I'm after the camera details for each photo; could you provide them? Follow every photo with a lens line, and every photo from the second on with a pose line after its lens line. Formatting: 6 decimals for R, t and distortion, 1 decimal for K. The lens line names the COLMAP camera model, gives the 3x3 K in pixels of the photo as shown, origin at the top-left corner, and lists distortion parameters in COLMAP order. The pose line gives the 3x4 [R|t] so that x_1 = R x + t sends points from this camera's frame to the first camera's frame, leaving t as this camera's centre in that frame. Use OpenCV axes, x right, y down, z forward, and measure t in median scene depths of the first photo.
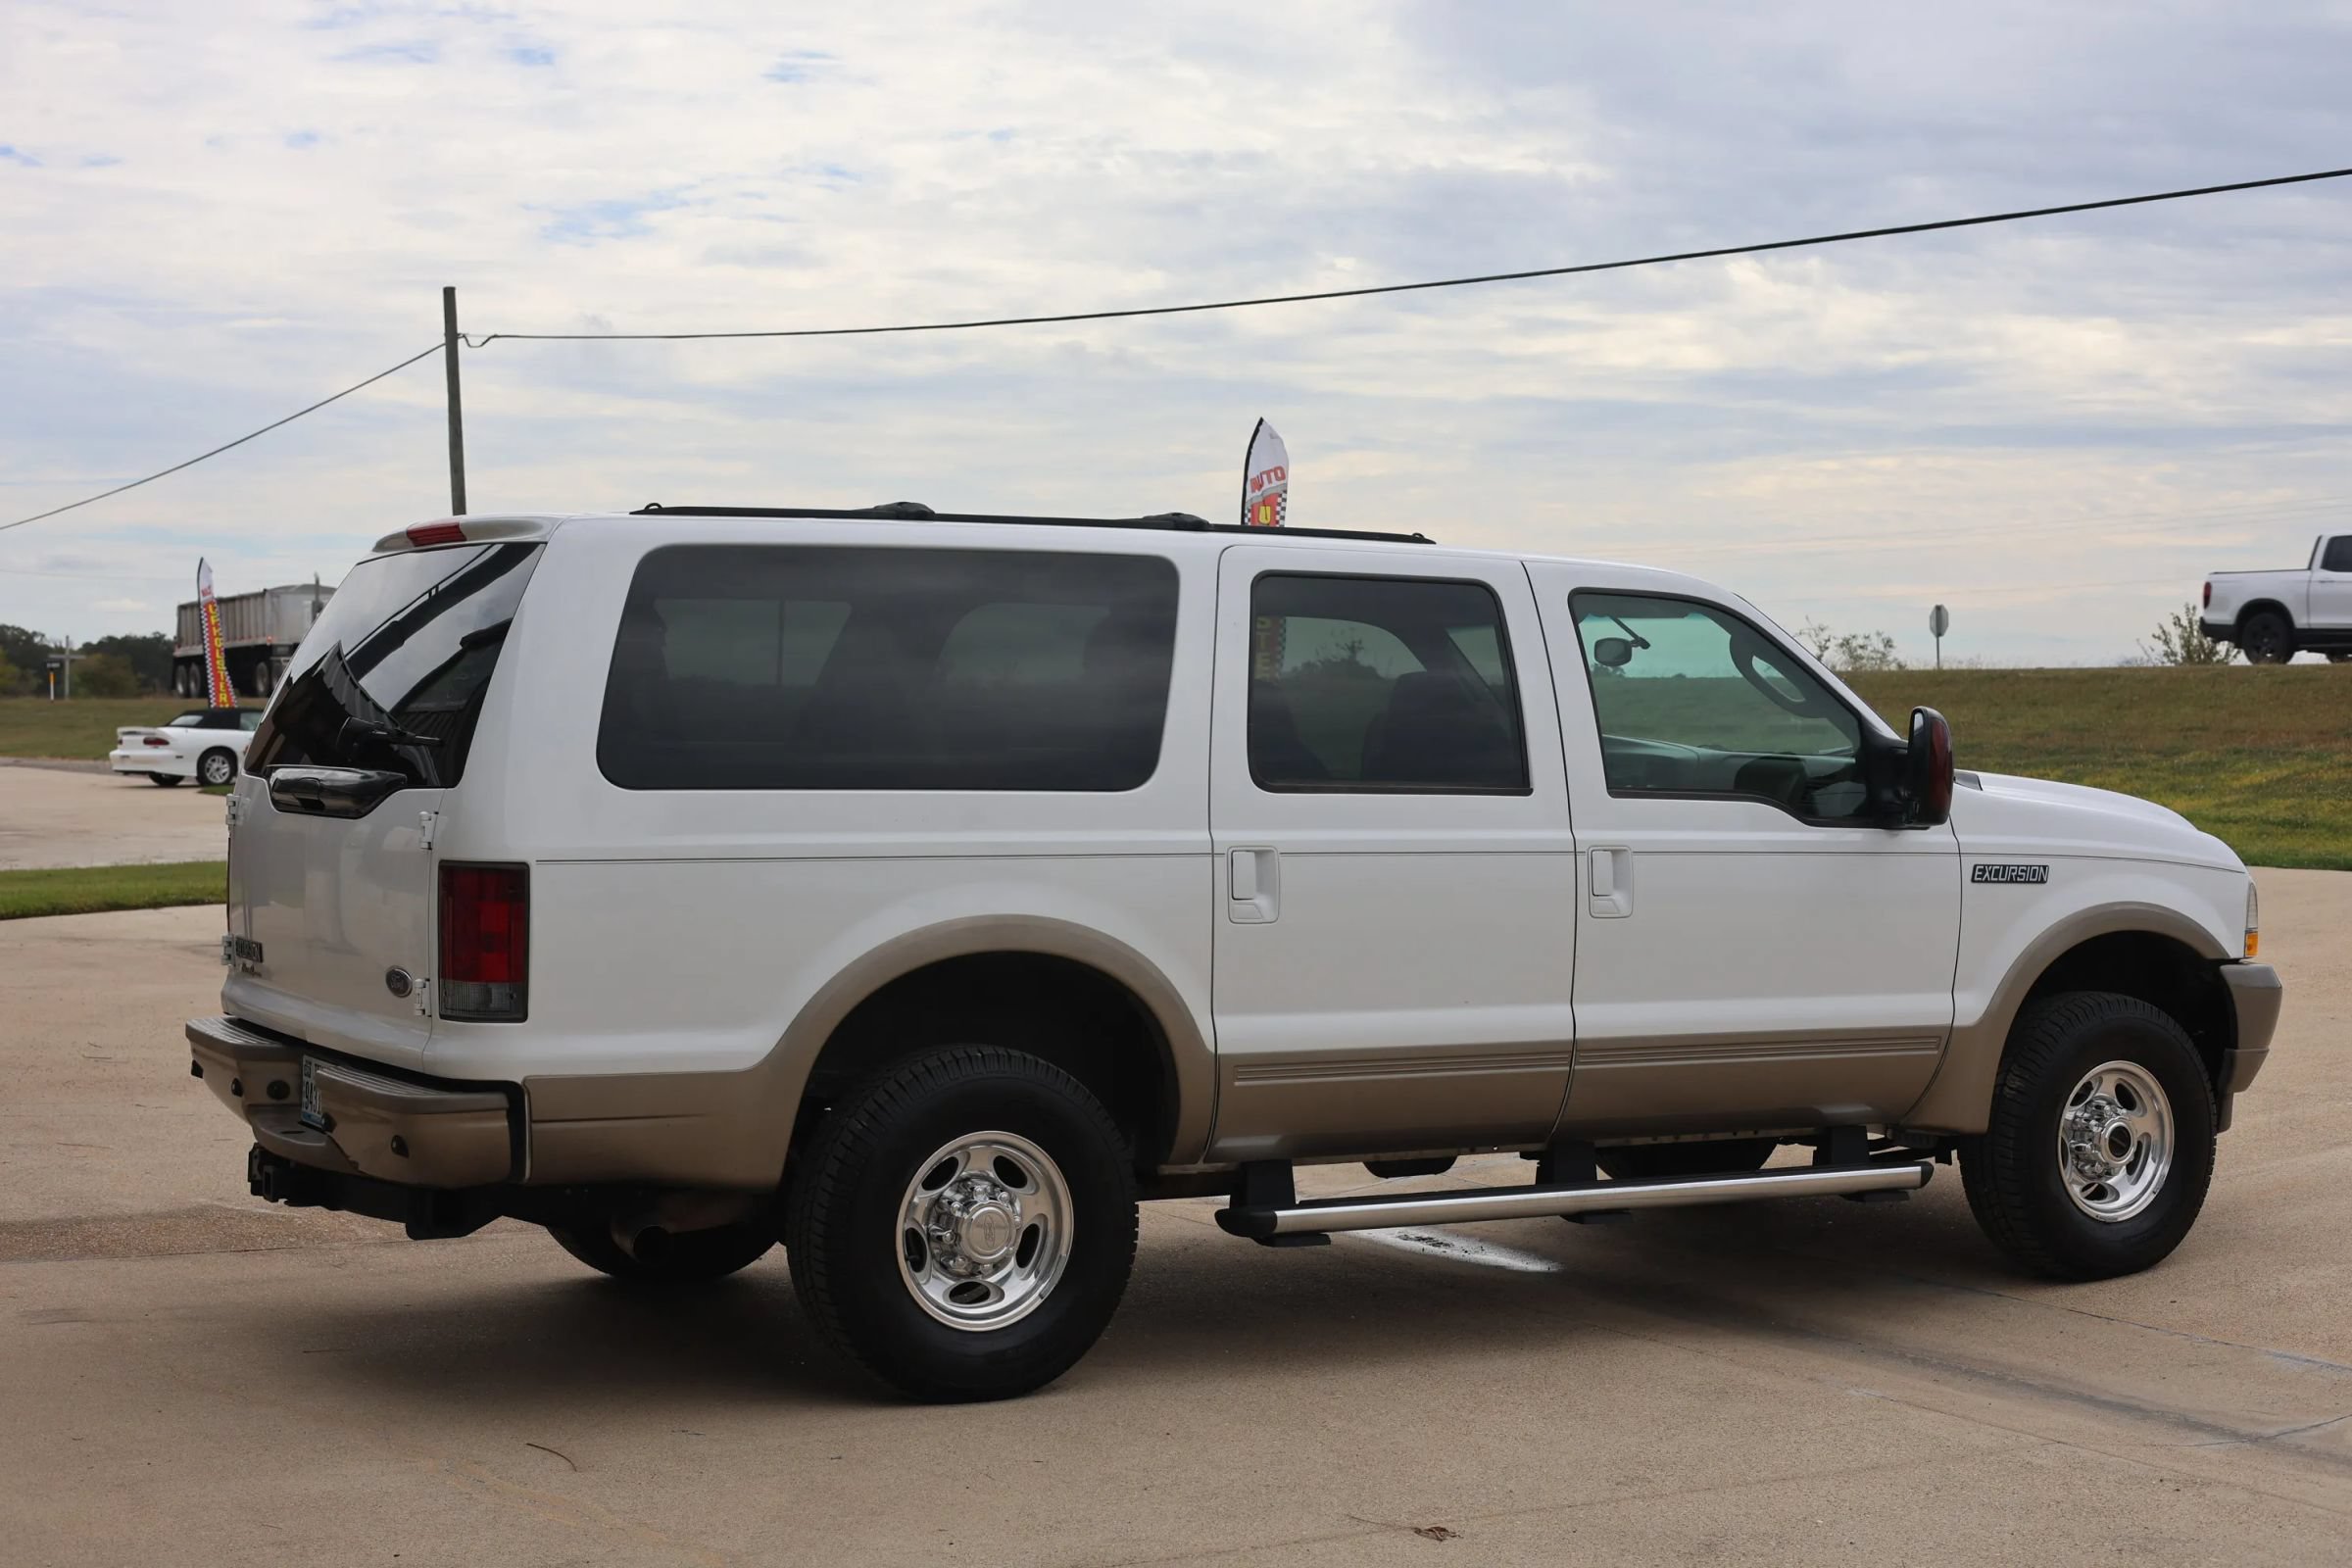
lens RADIAL K [[3317.1, 0, 1176.0], [0, 3317.1, 784.0], [0, 0, 1]] dist [0.069529, -0.256810]
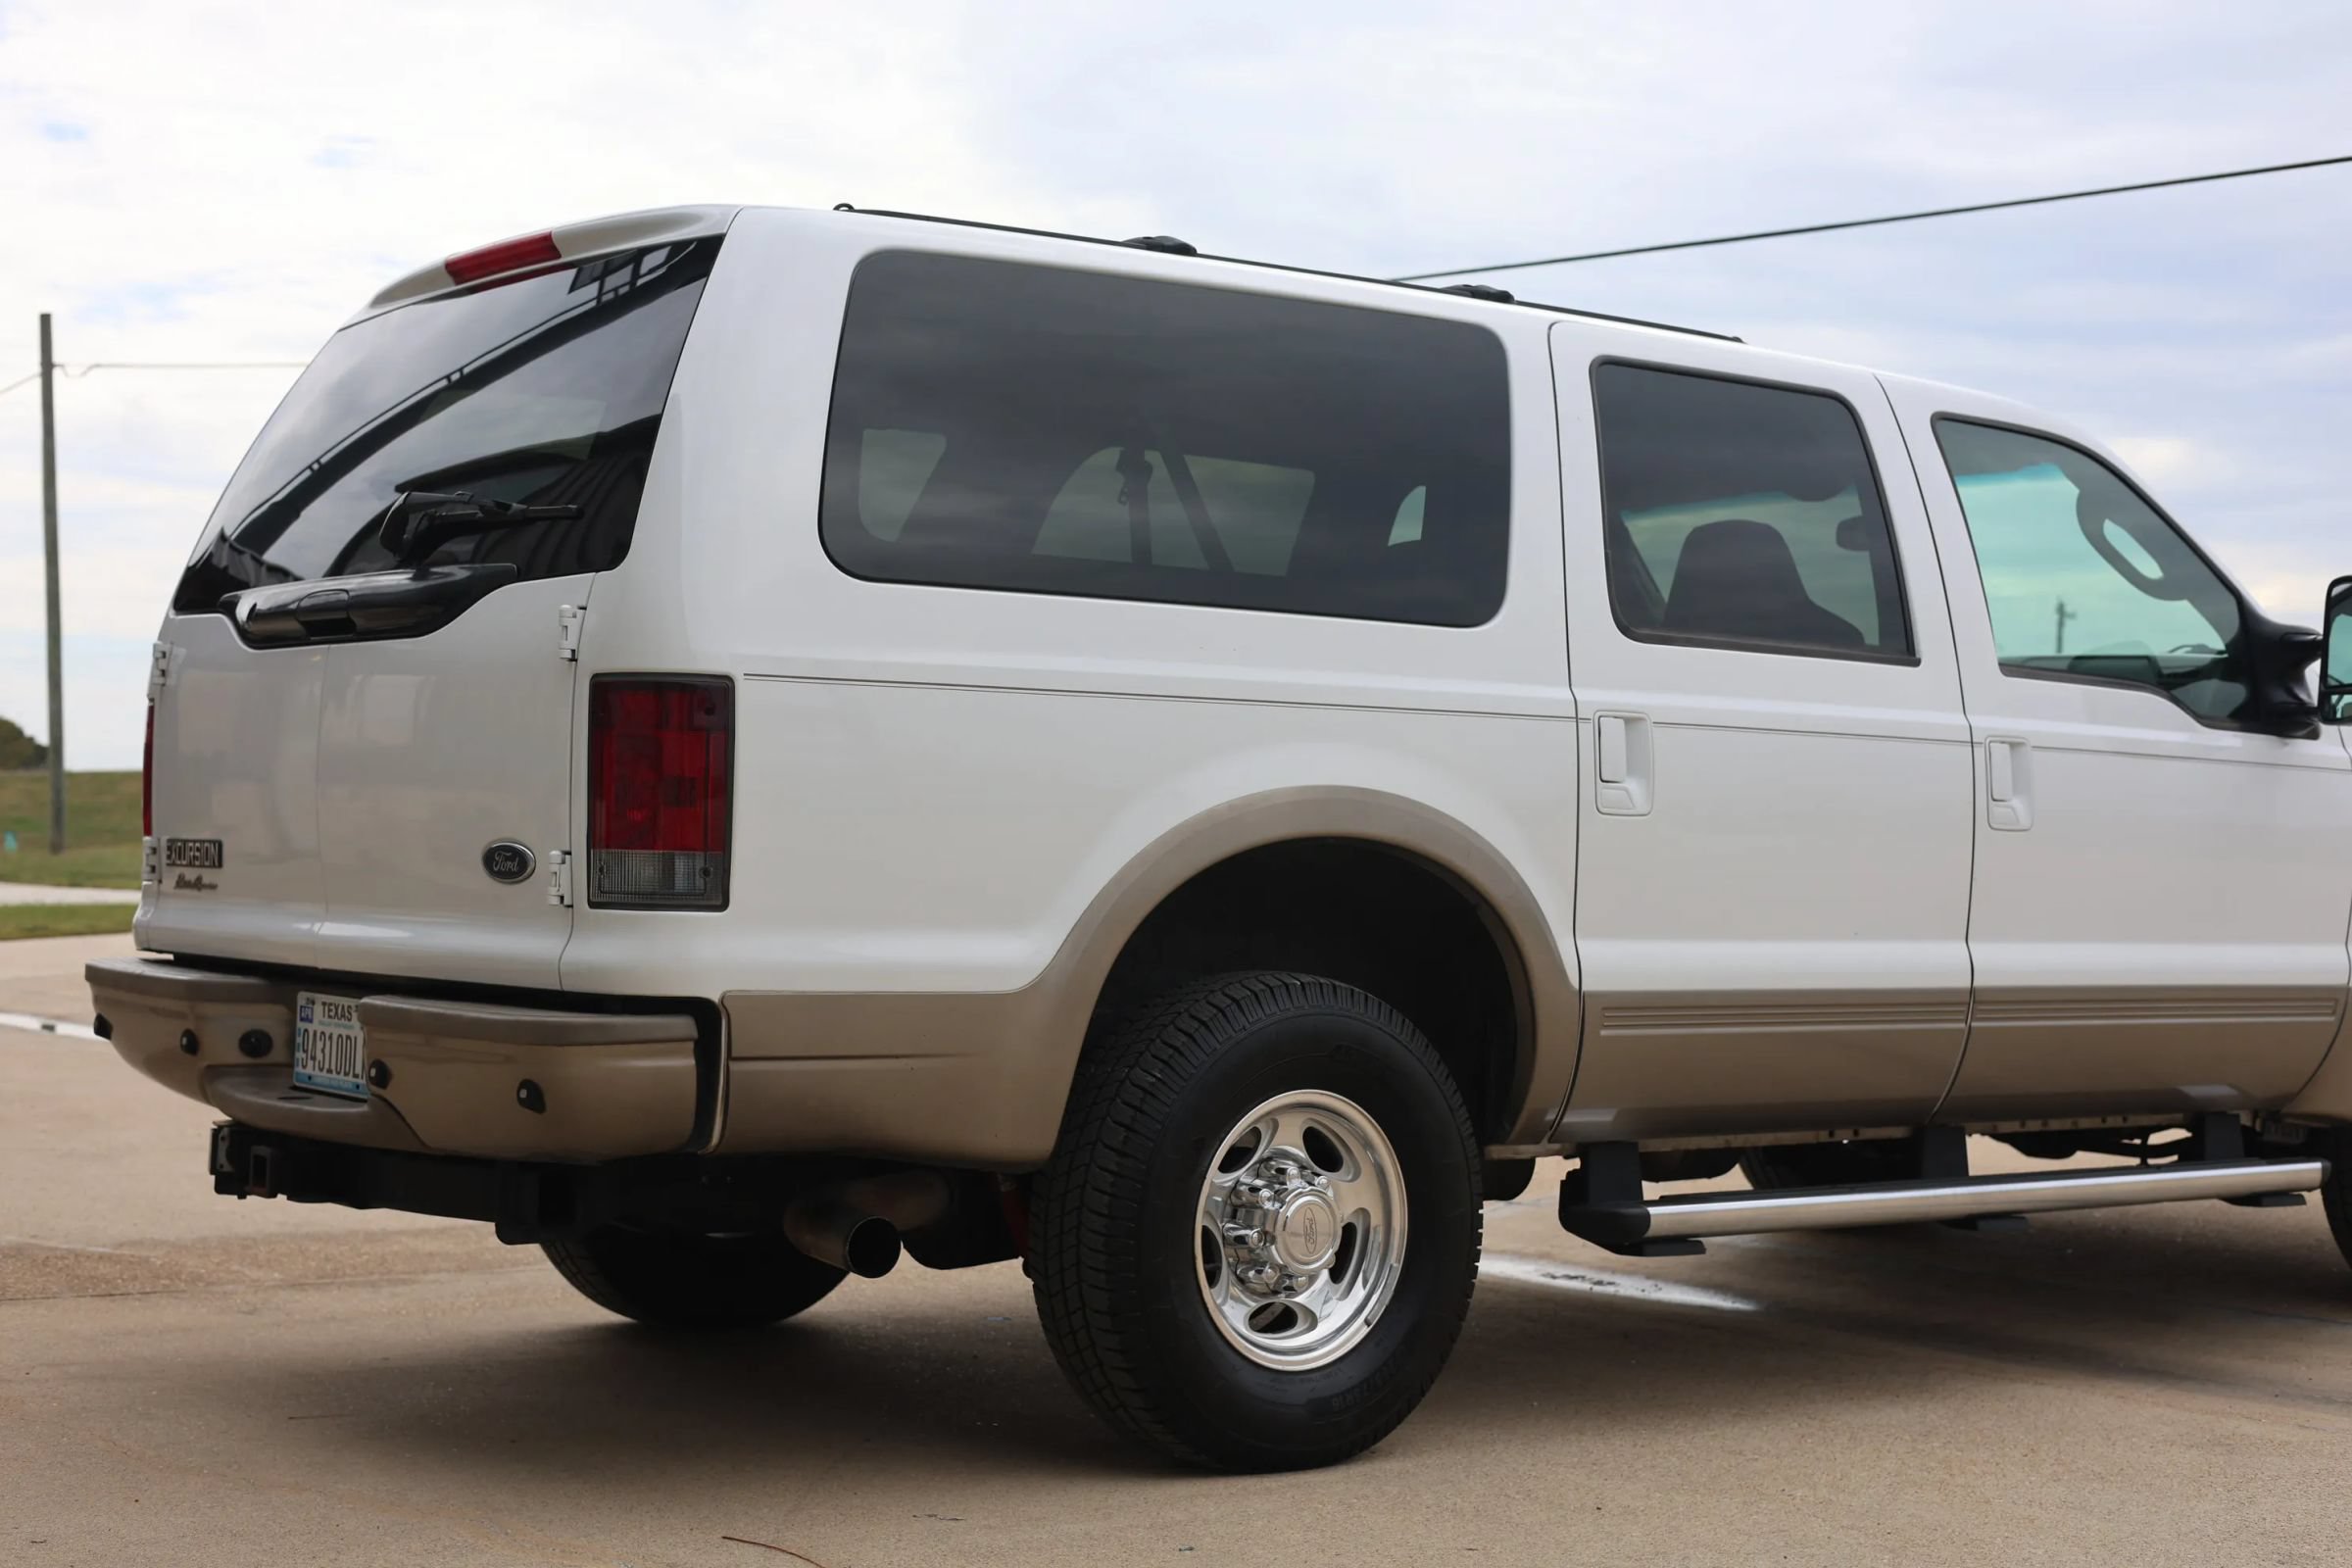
lens RADIAL K [[3317.1, 0, 1176.0], [0, 3317.1, 784.0], [0, 0, 1]] dist [0.069529, -0.256810]
pose [[0.990554, 0.010658, 0.136710, -0.169583], [-0.006008, 0.999391, -0.034379, 0.058710], [-0.136993, 0.033233, 0.990014, 0.271192]]
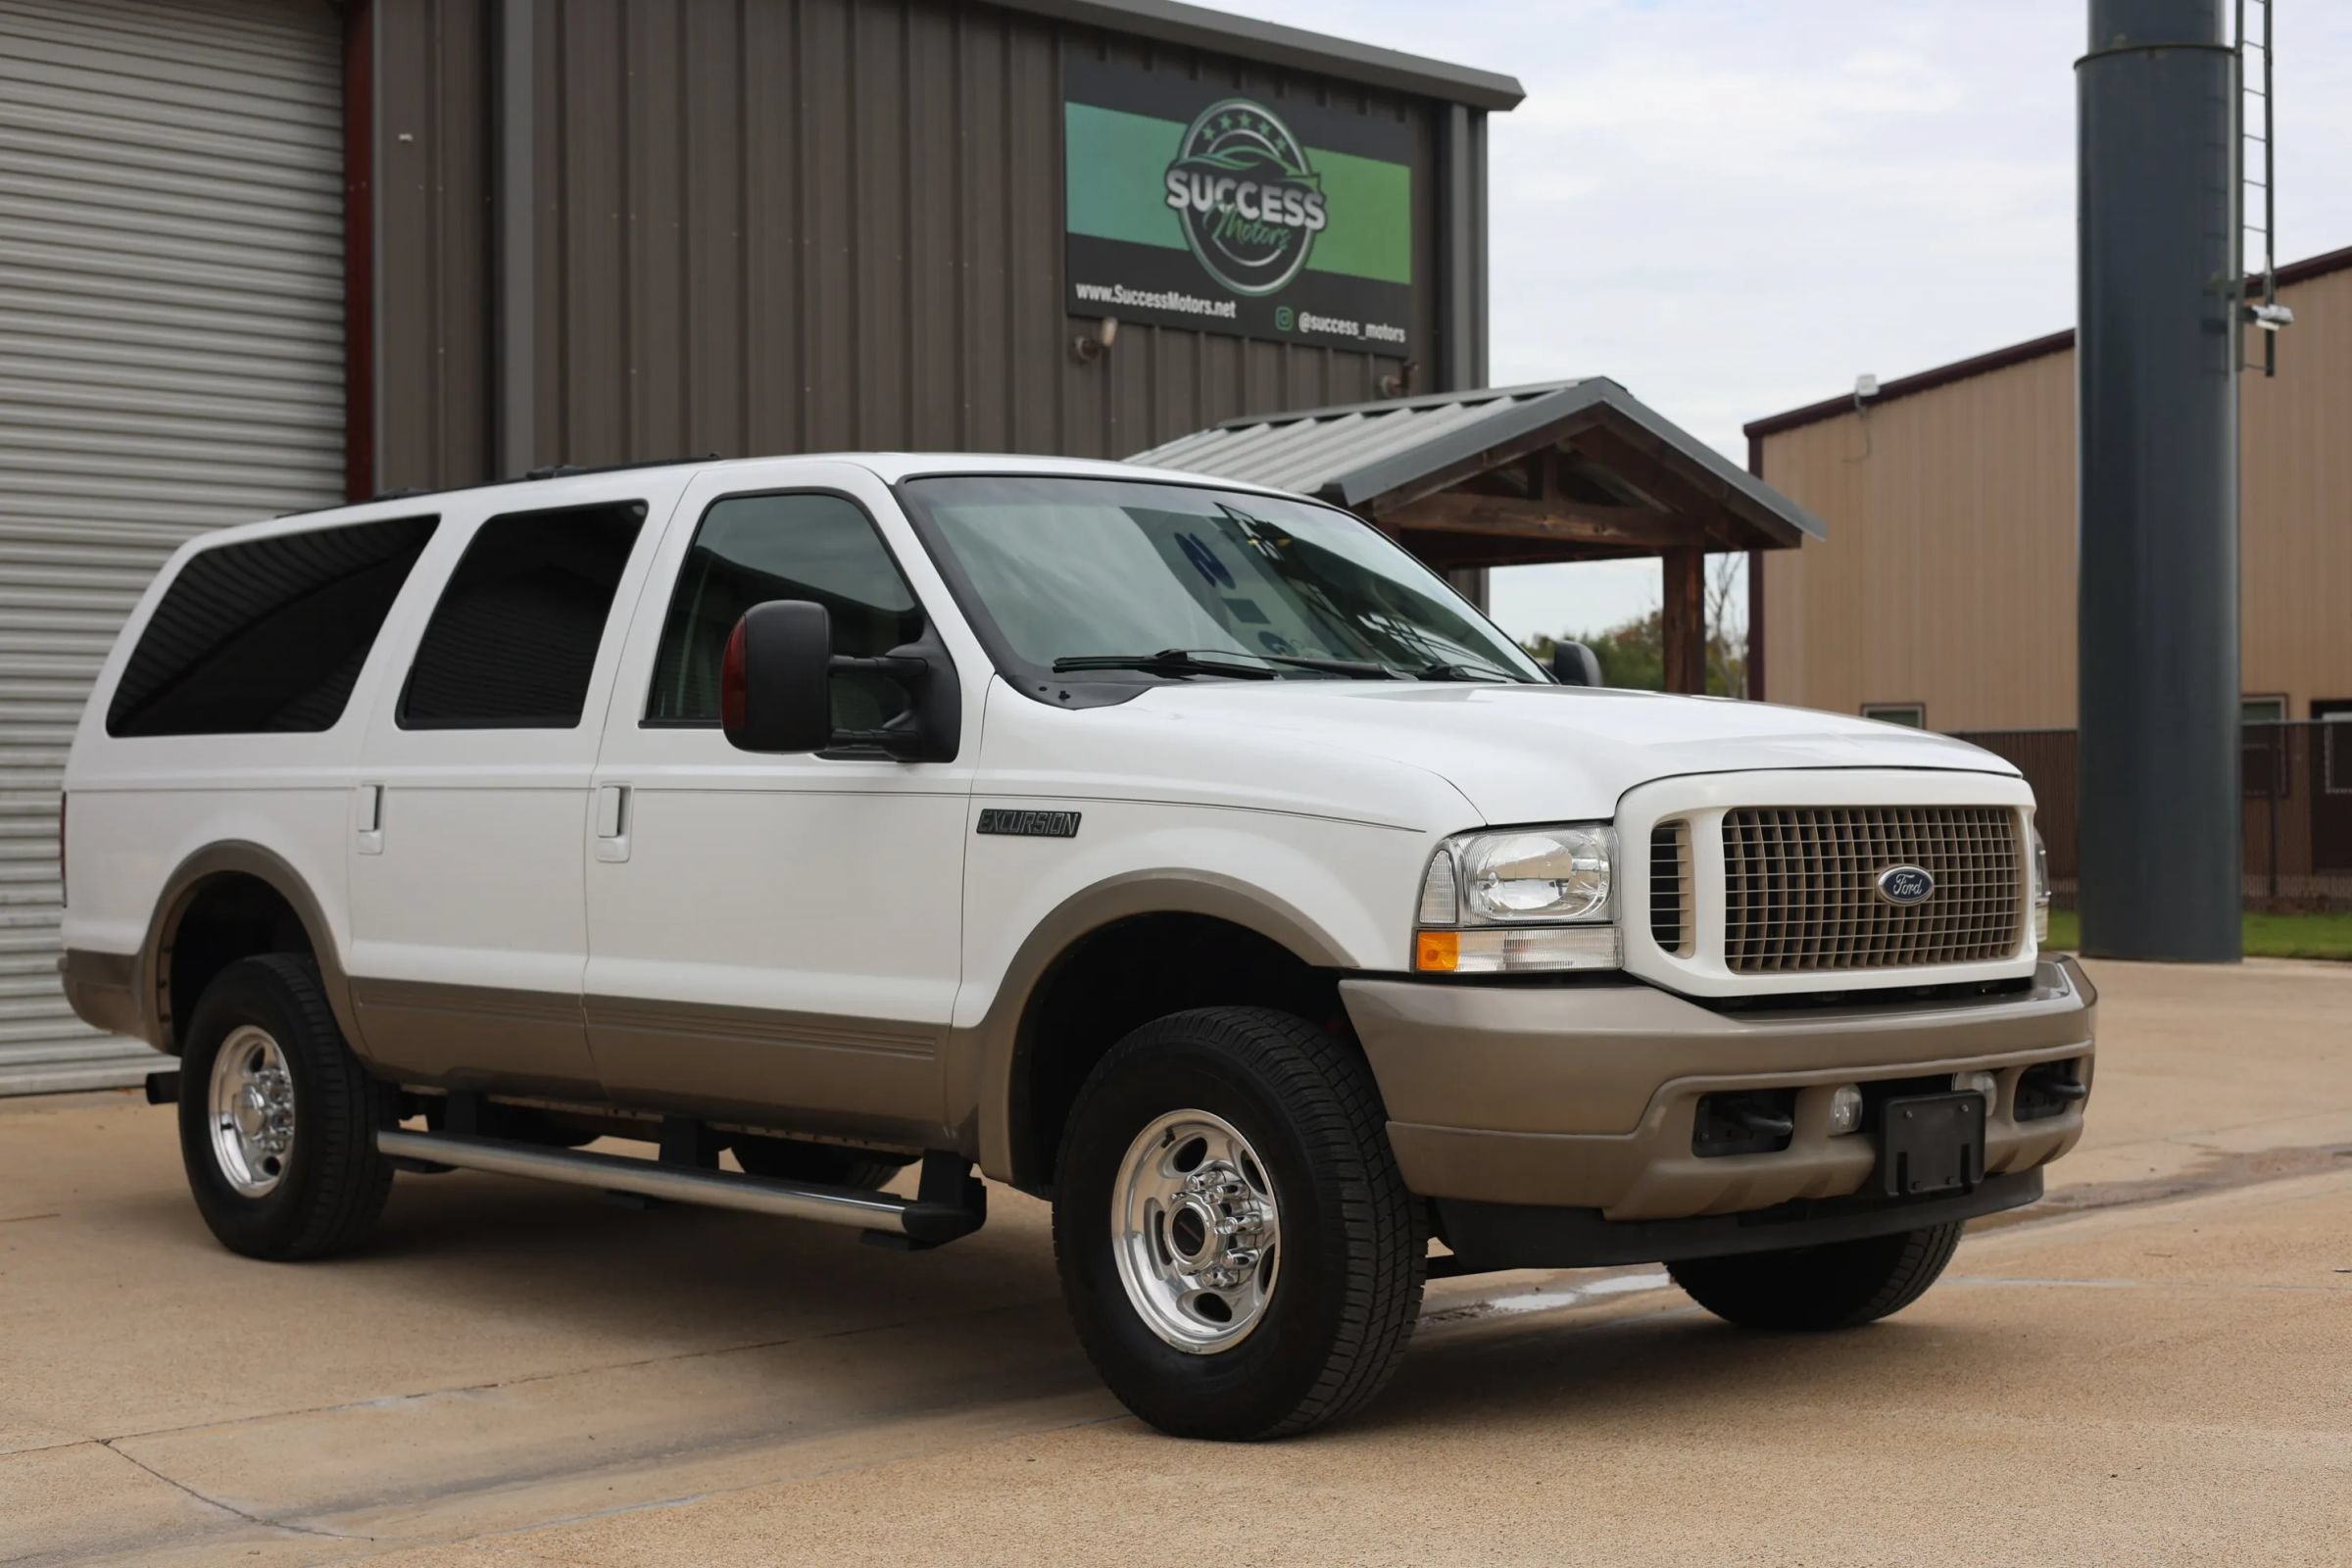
lens RADIAL K [[3317.1, 0, 1176.0], [0, 3317.1, 784.0], [0, 0, 1]] dist [0.069529, -0.256810]
pose [[0.218178, -0.017654, -0.975749, 1.067221], [-0.010962, 0.999729, -0.020539, 0.036885], [0.975848, 0.015177, 0.217925, 0.979094]]
